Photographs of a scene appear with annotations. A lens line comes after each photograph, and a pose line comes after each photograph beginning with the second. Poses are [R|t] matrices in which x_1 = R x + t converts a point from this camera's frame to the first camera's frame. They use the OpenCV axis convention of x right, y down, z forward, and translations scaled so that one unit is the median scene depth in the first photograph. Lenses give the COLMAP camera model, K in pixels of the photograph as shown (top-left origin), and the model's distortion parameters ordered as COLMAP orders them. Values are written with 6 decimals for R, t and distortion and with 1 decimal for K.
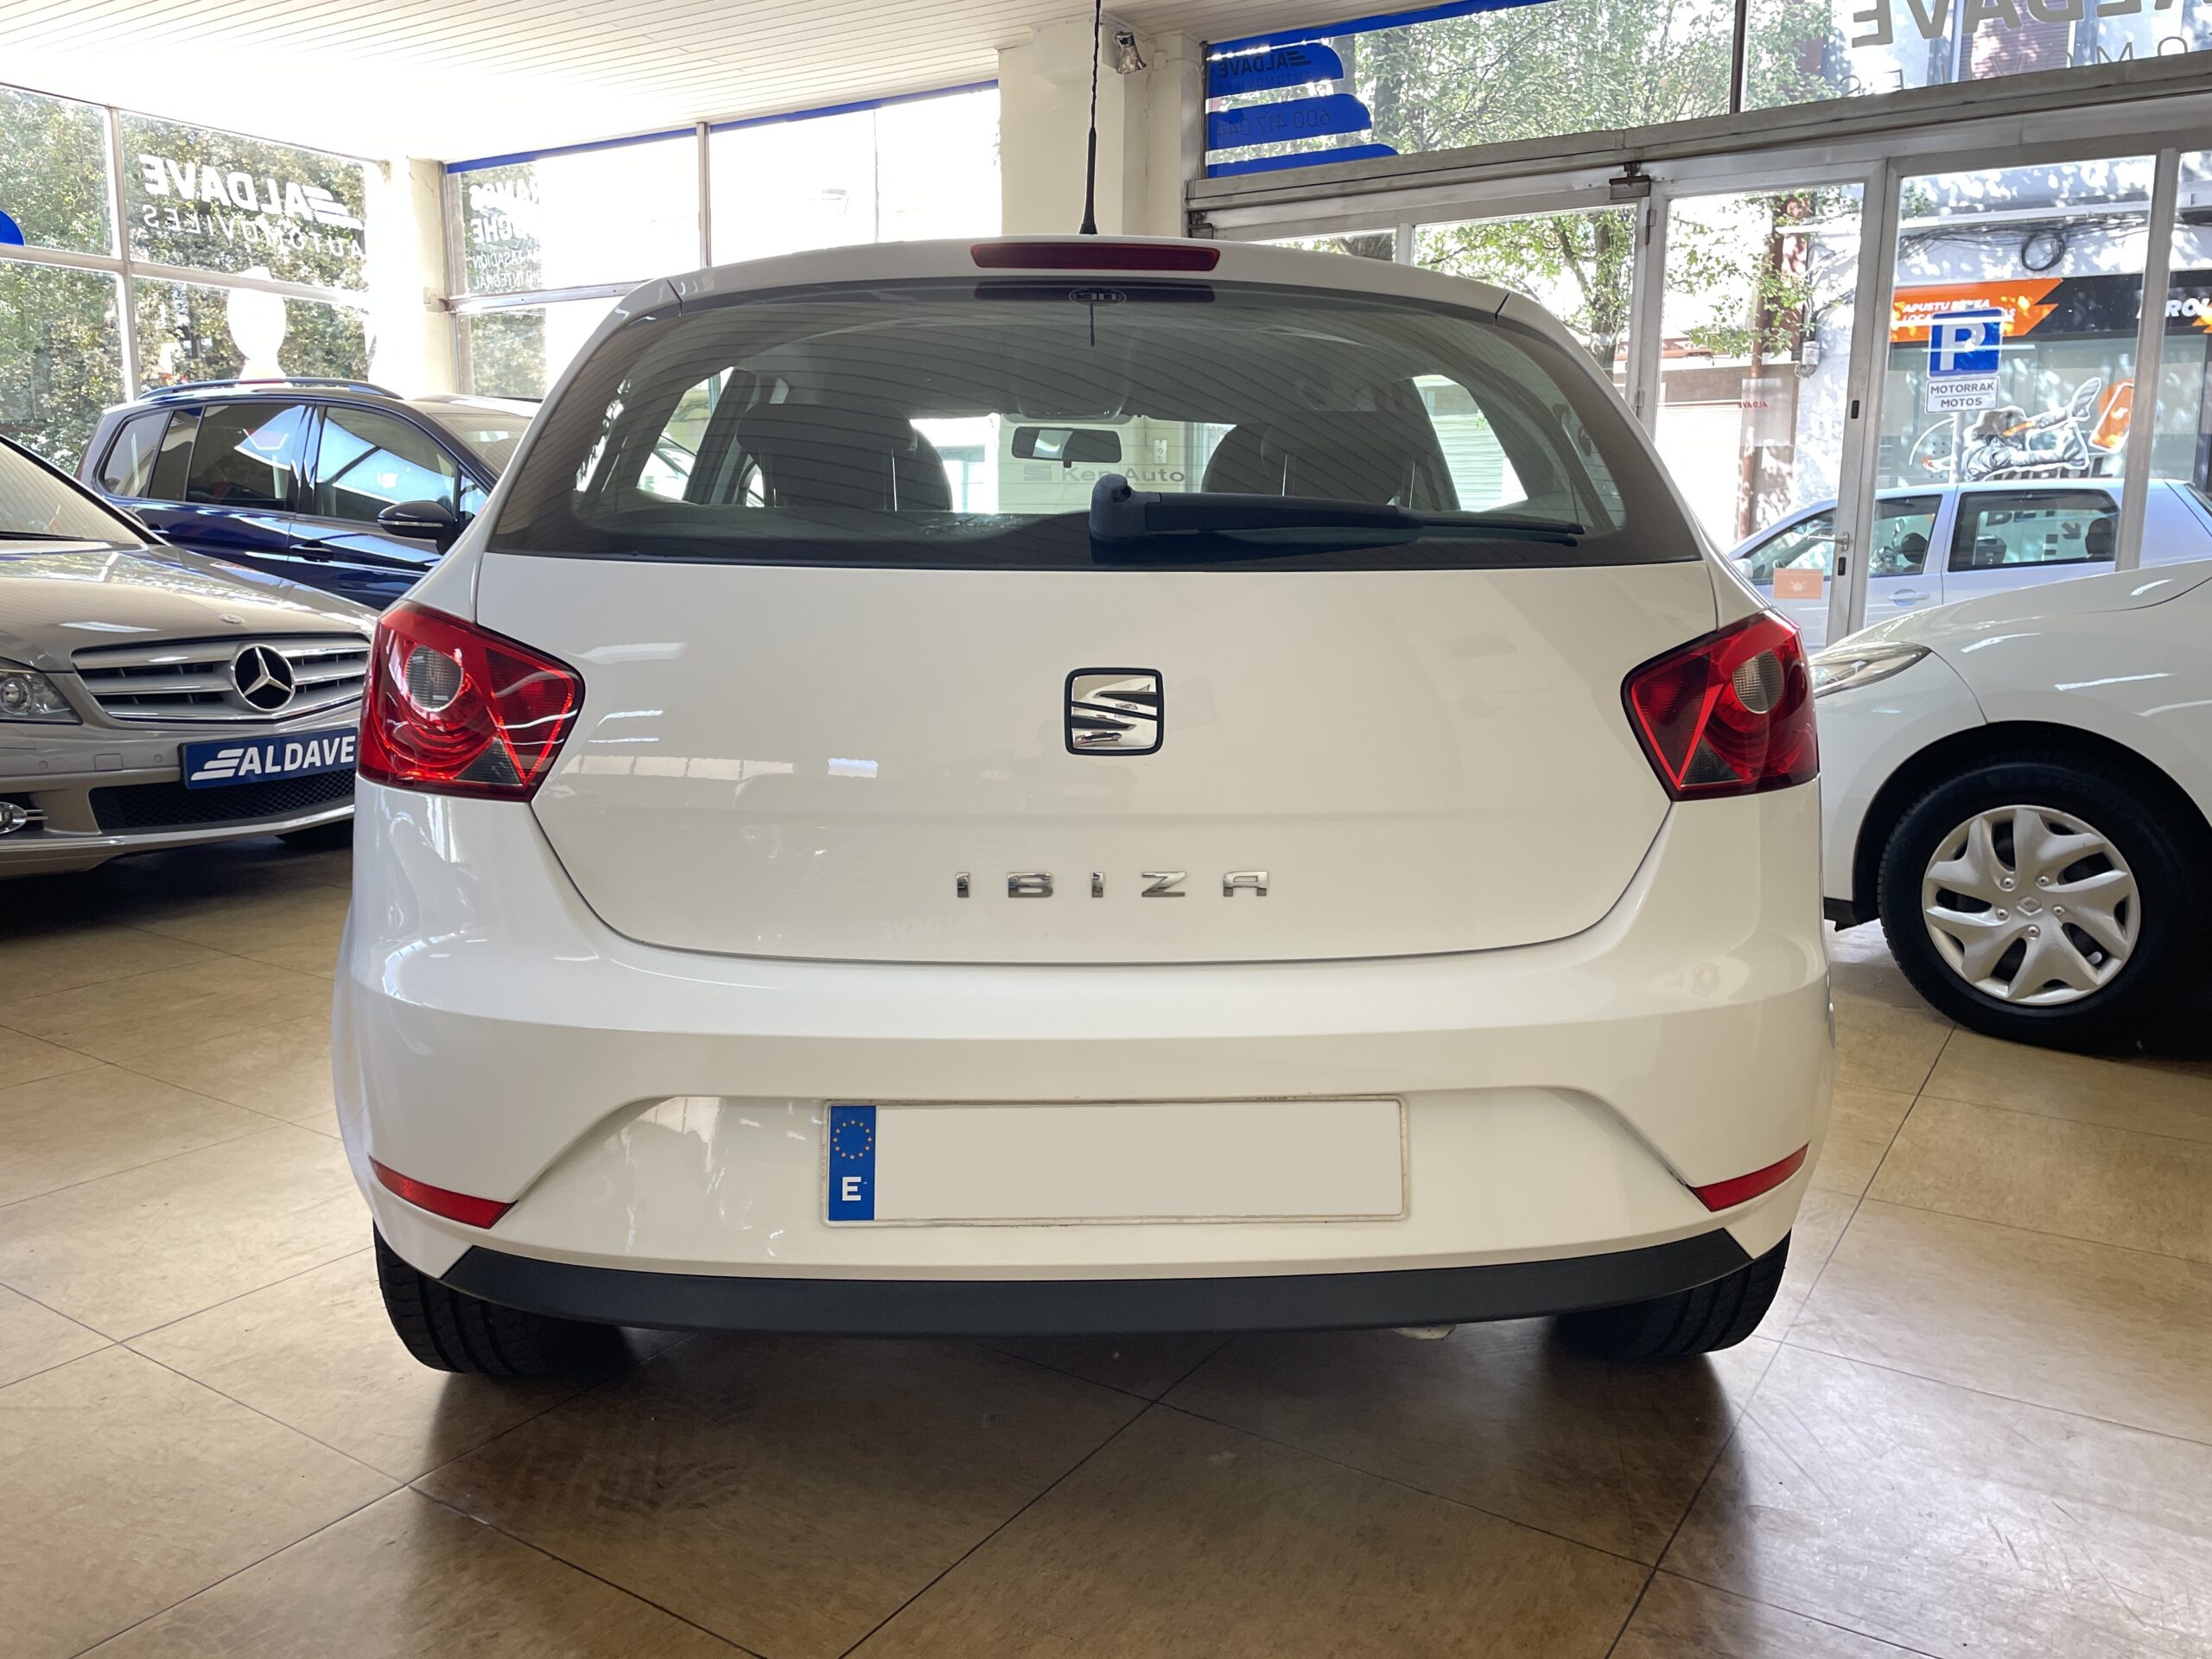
lens RADIAL K [[1709.6, 0, 1110.4], [0, 1709.6, 835.9], [0, 0, 1]] dist [0.026631, -0.041926]
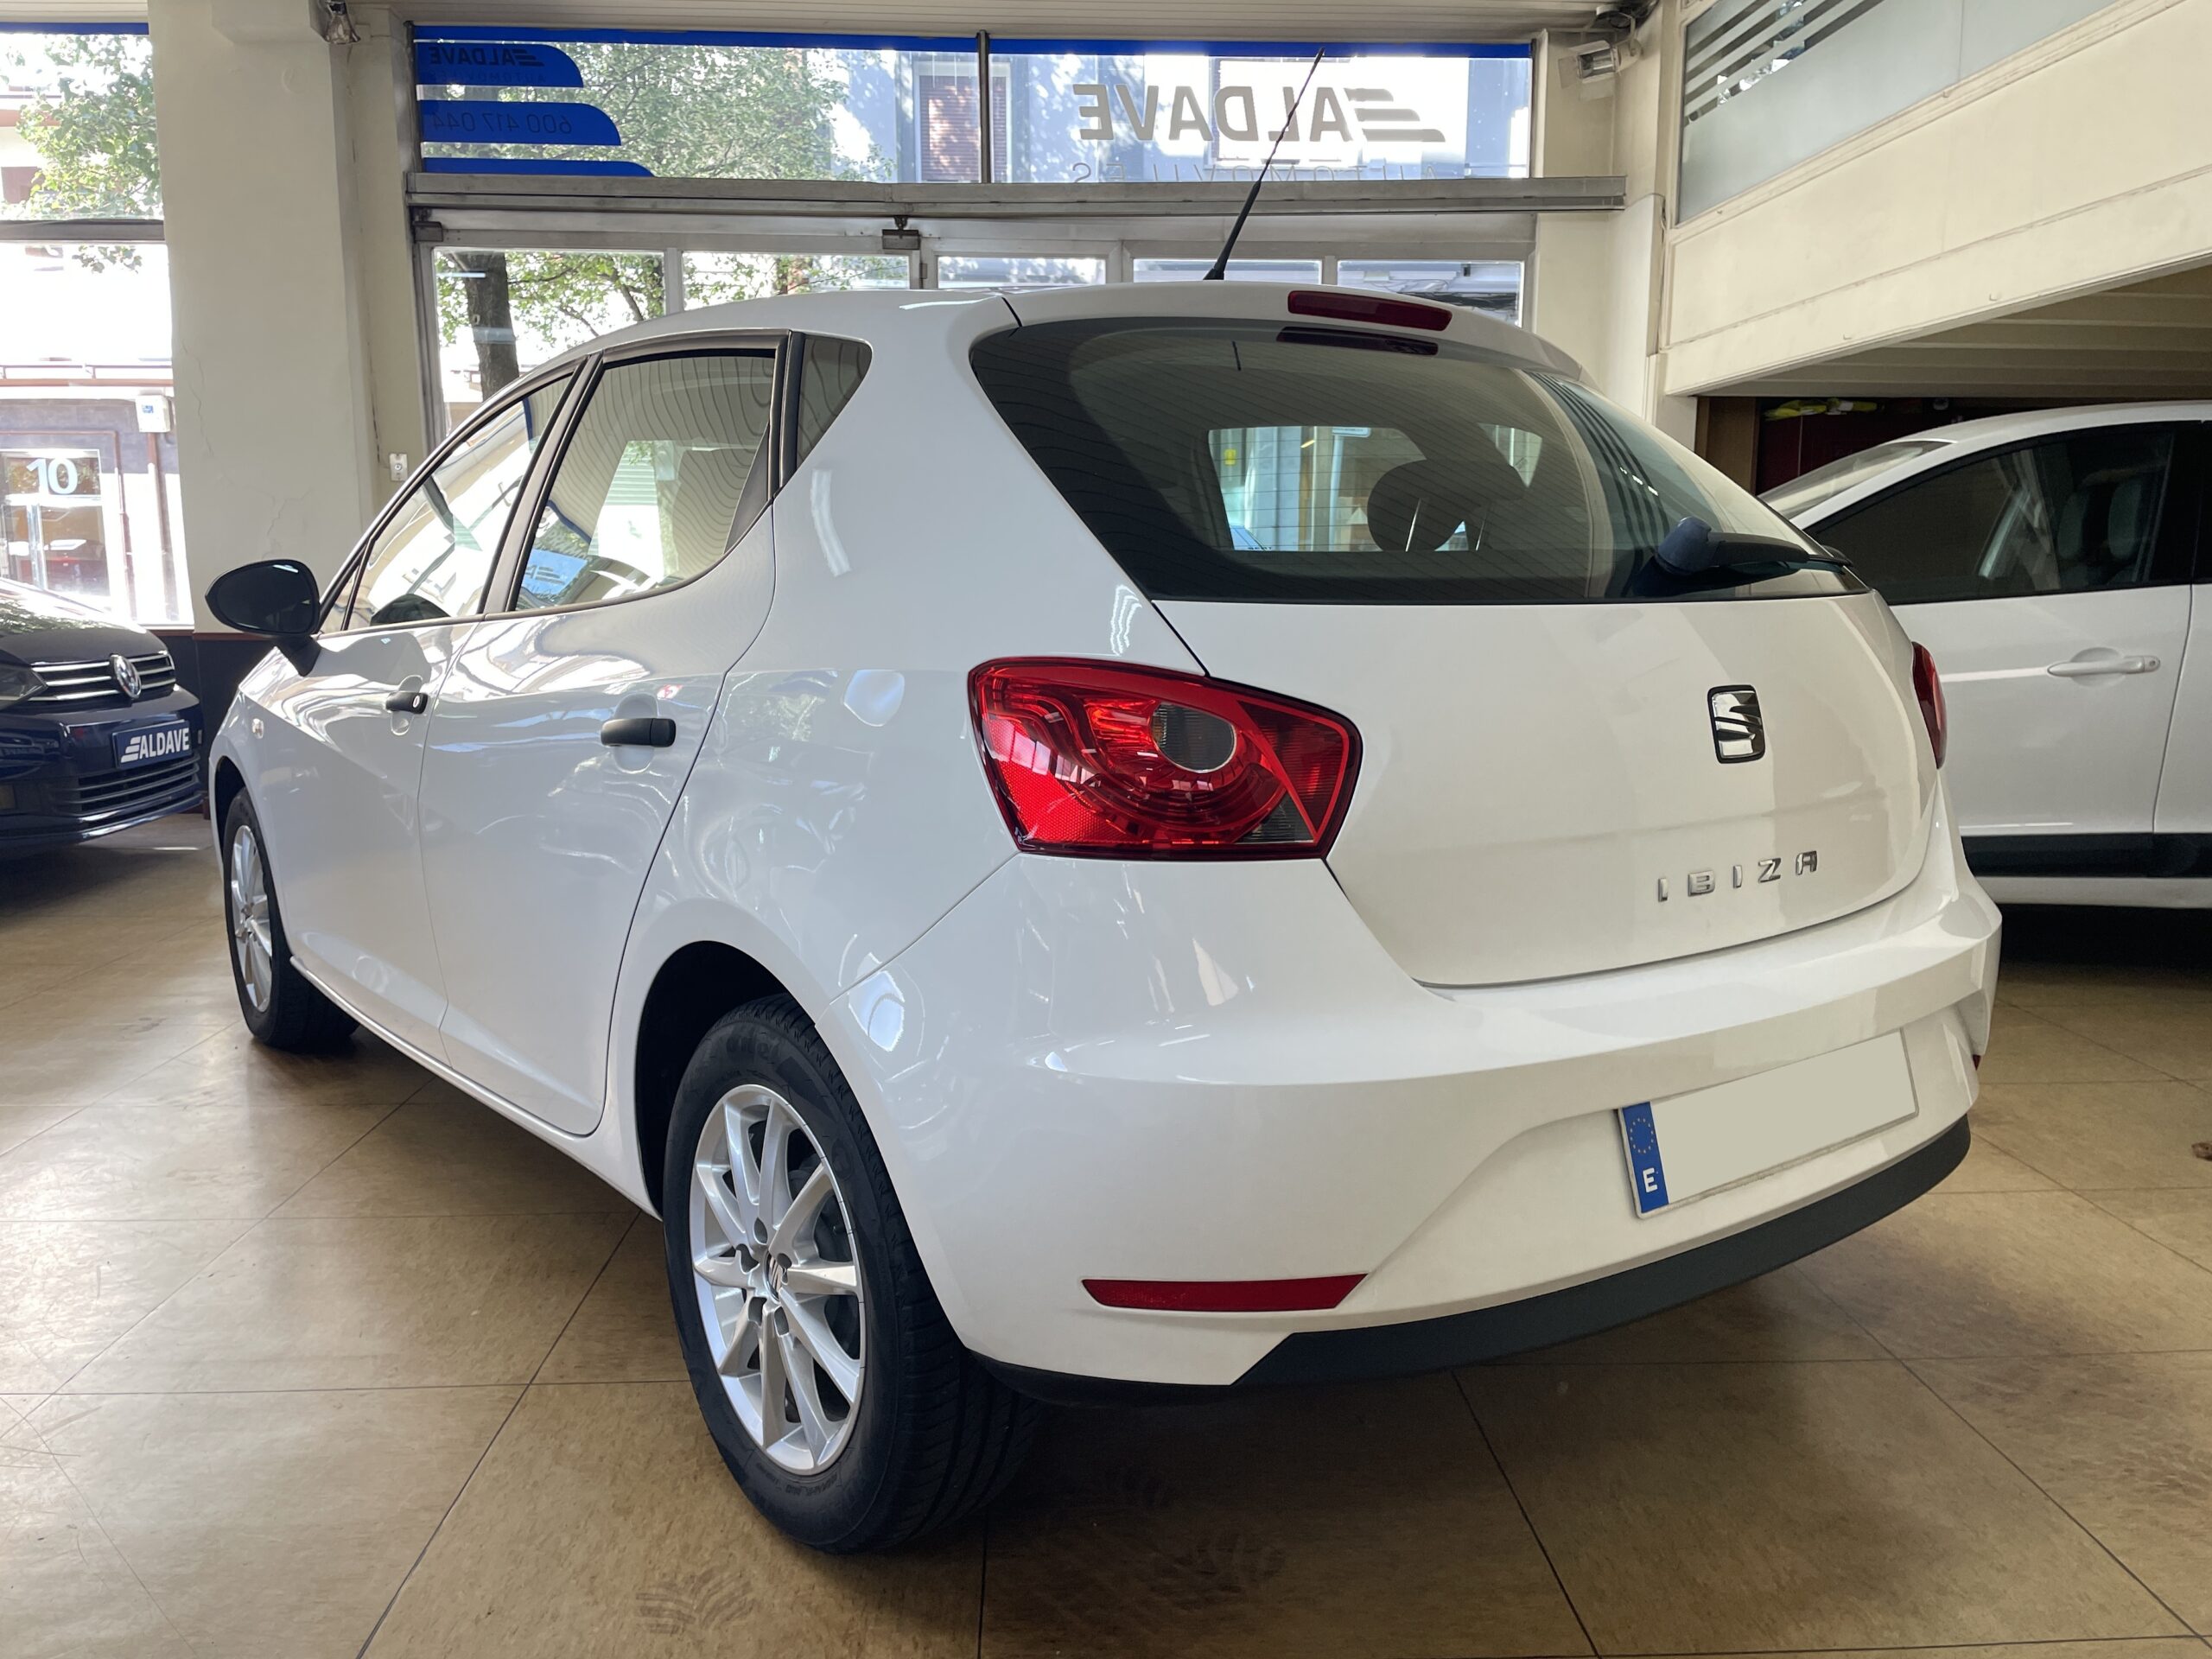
lens RADIAL K [[1709.6, 0, 1108.0], [0, 1709.6, 844.7], [0, 0, 1]] dist [0.026631, -0.041926]
pose [[0.813846, -0.092124, 0.573732, -0.477358], [0.097357, 0.995014, 0.021667, -0.028842], [-0.572867, 0.038223, 0.818757, 0.137985]]
